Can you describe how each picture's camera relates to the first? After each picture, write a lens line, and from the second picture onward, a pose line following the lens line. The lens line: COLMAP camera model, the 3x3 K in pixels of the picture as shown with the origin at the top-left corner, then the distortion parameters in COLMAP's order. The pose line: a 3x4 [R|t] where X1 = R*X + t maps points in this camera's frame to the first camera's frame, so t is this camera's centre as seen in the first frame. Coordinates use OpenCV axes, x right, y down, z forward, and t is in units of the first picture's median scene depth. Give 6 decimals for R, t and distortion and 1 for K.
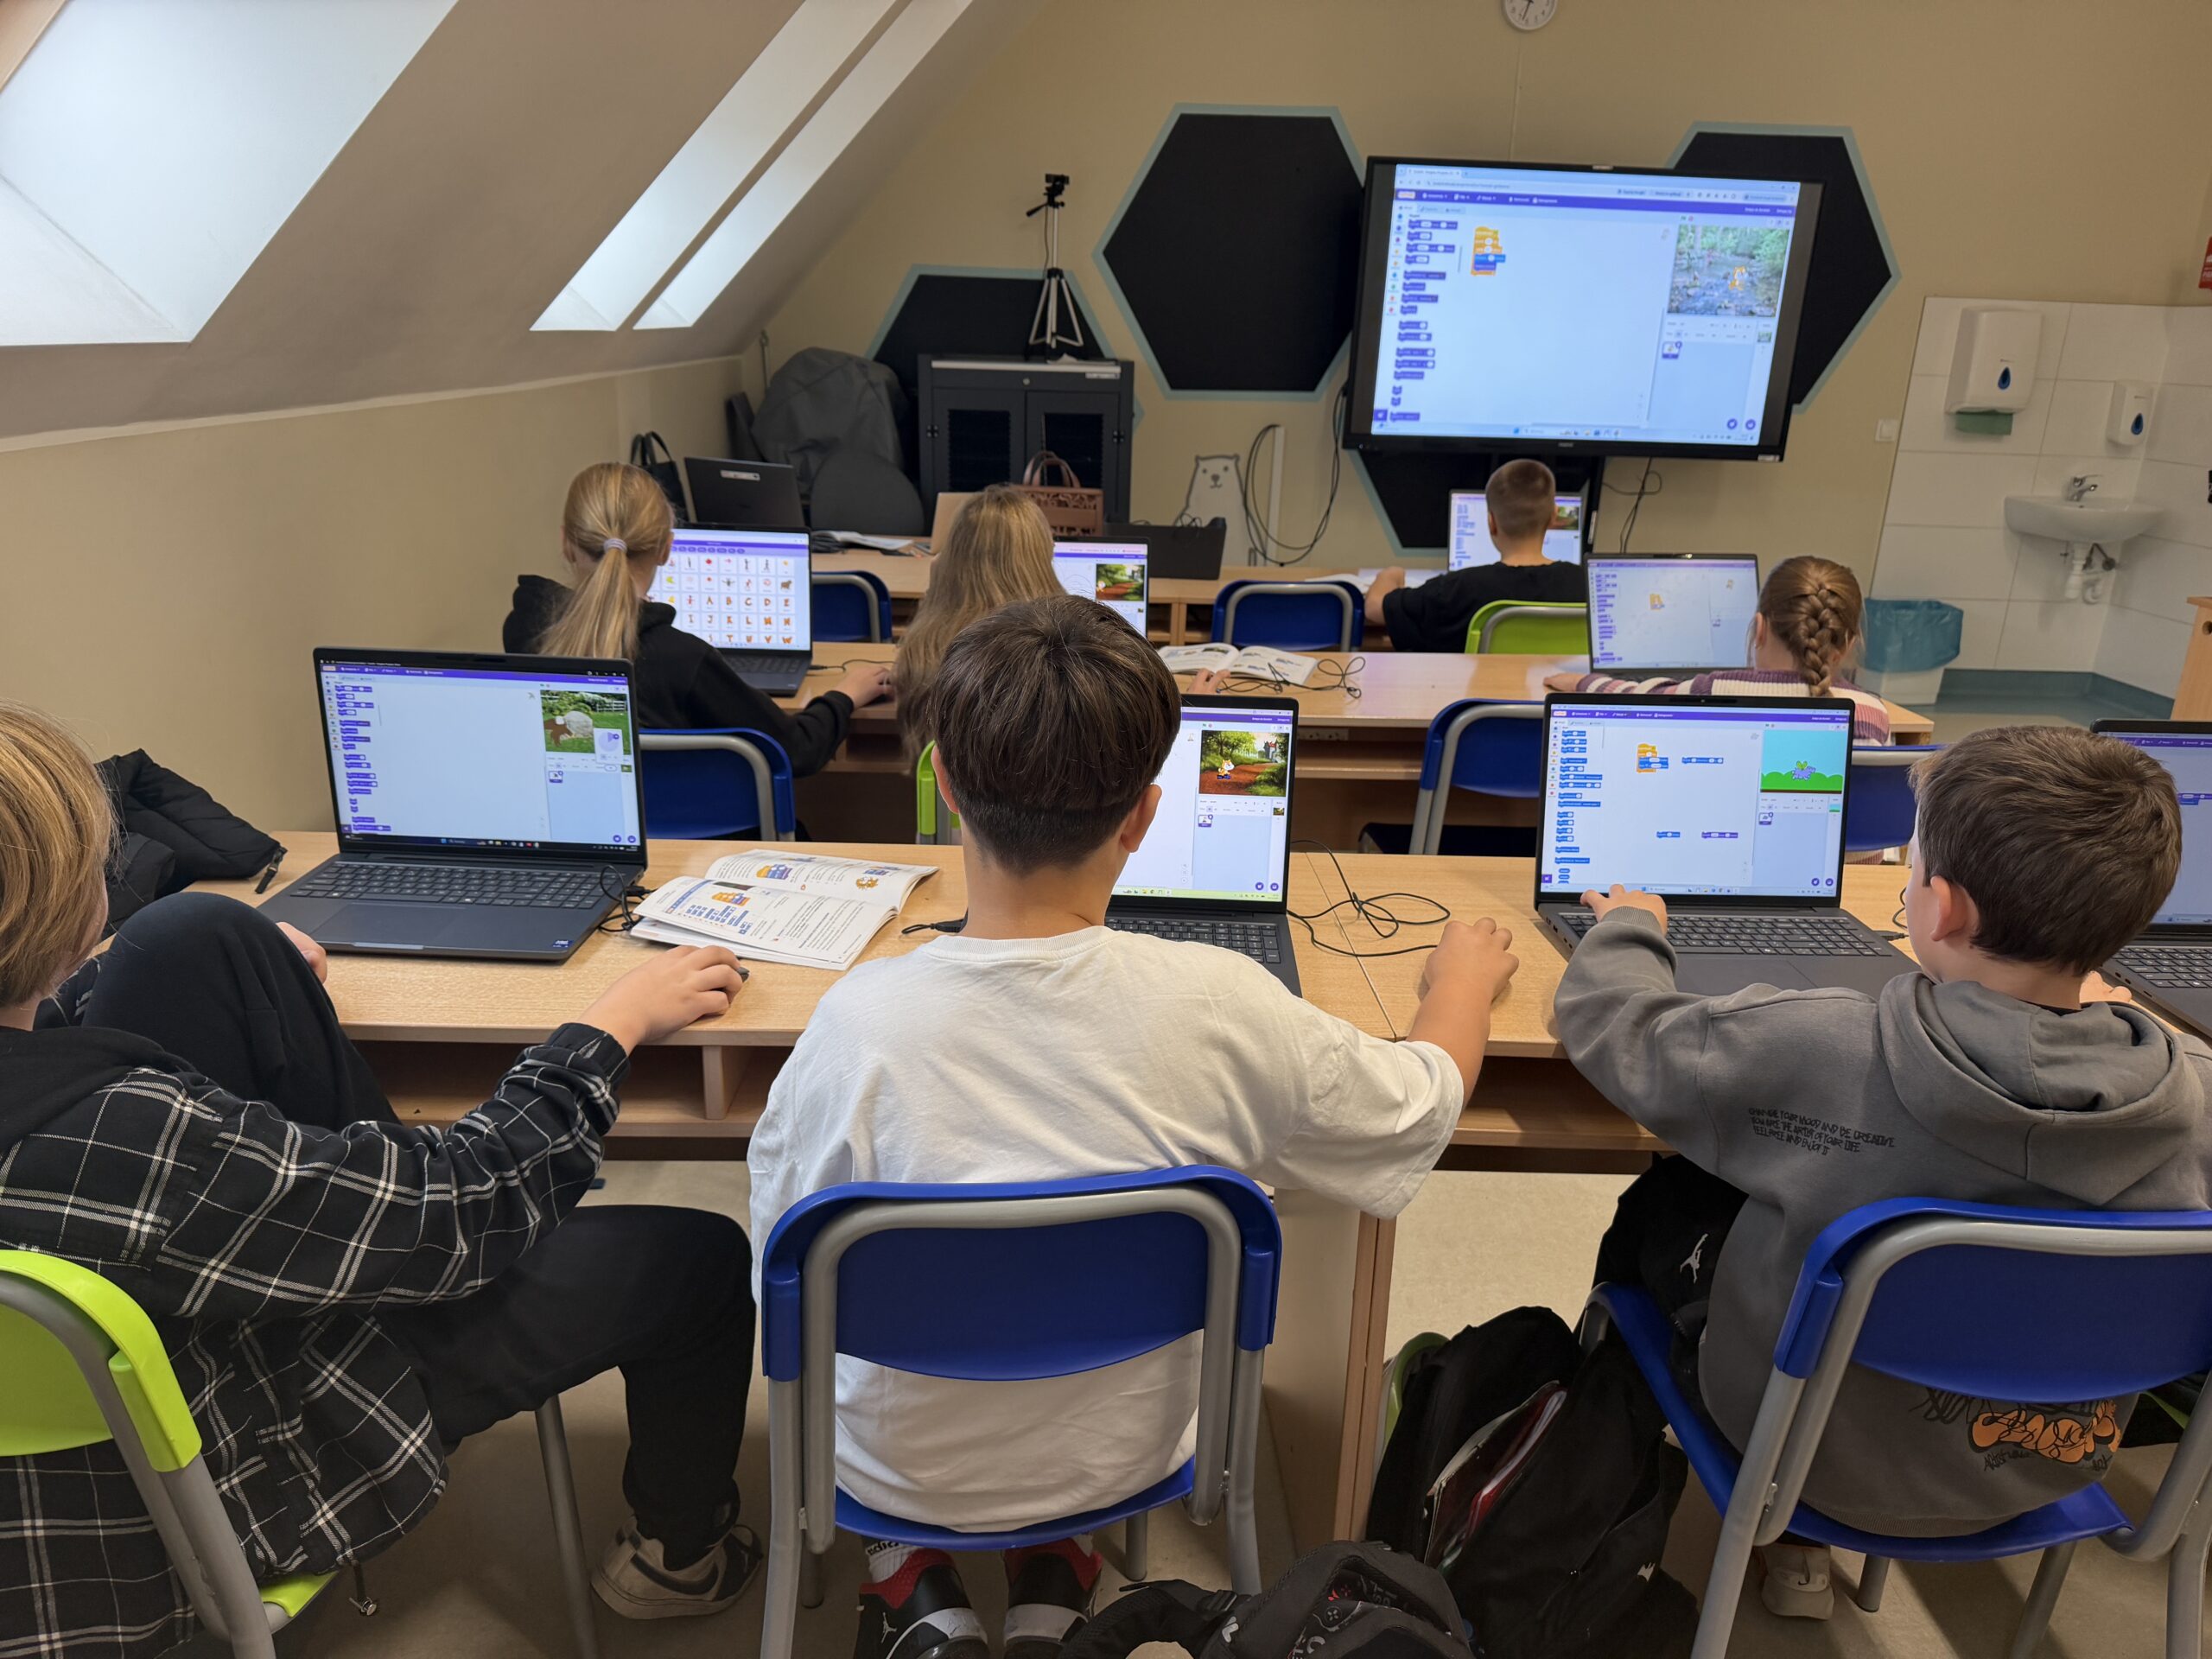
lens RADIAL K [[1651.1, 0, 1105.9], [0, 1651.1, 881.7], [0, 0, 1]] dist [0.170983, -0.238628]
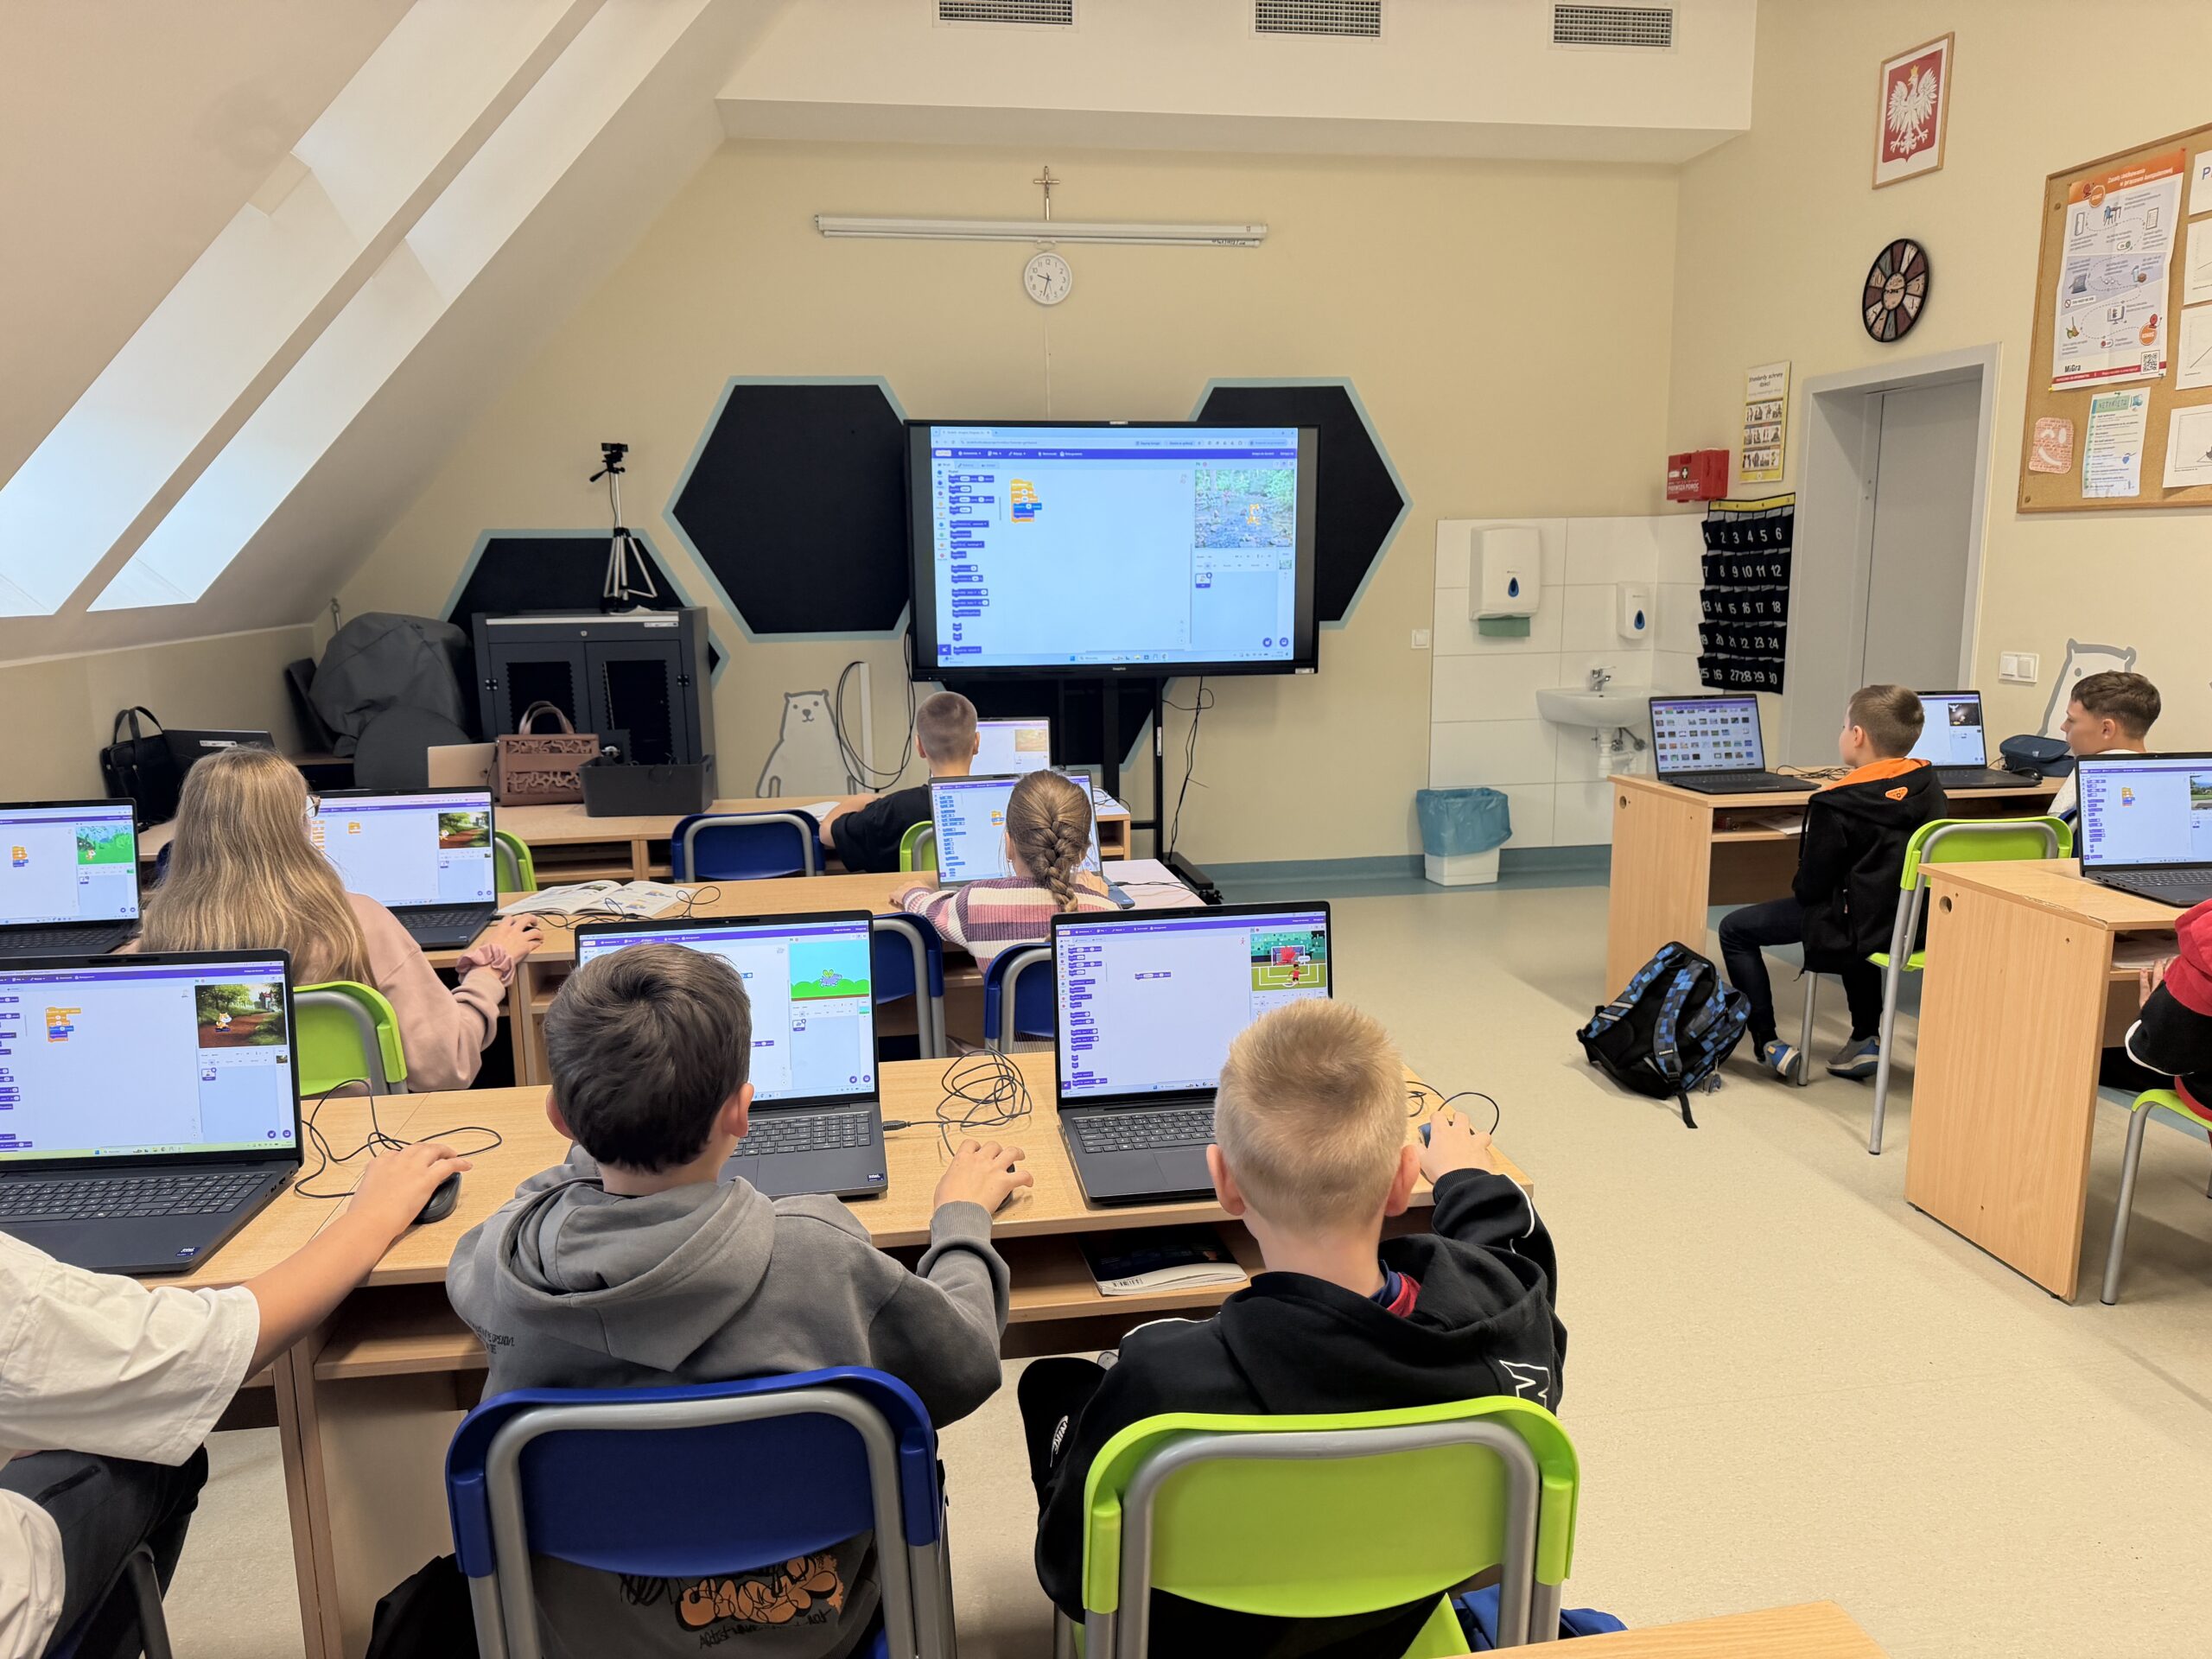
lens RADIAL K [[1651.1, 0, 1105.9], [0, 1651.1, 881.7], [0, 0, 1]] dist [0.170983, -0.238628]
pose [[0.991721, -0.071923, 0.106382, 0.142446], [0.084968, 0.988681, -0.123656, 0.006174], [-0.096284, 0.131671, 0.986606, -0.026769]]
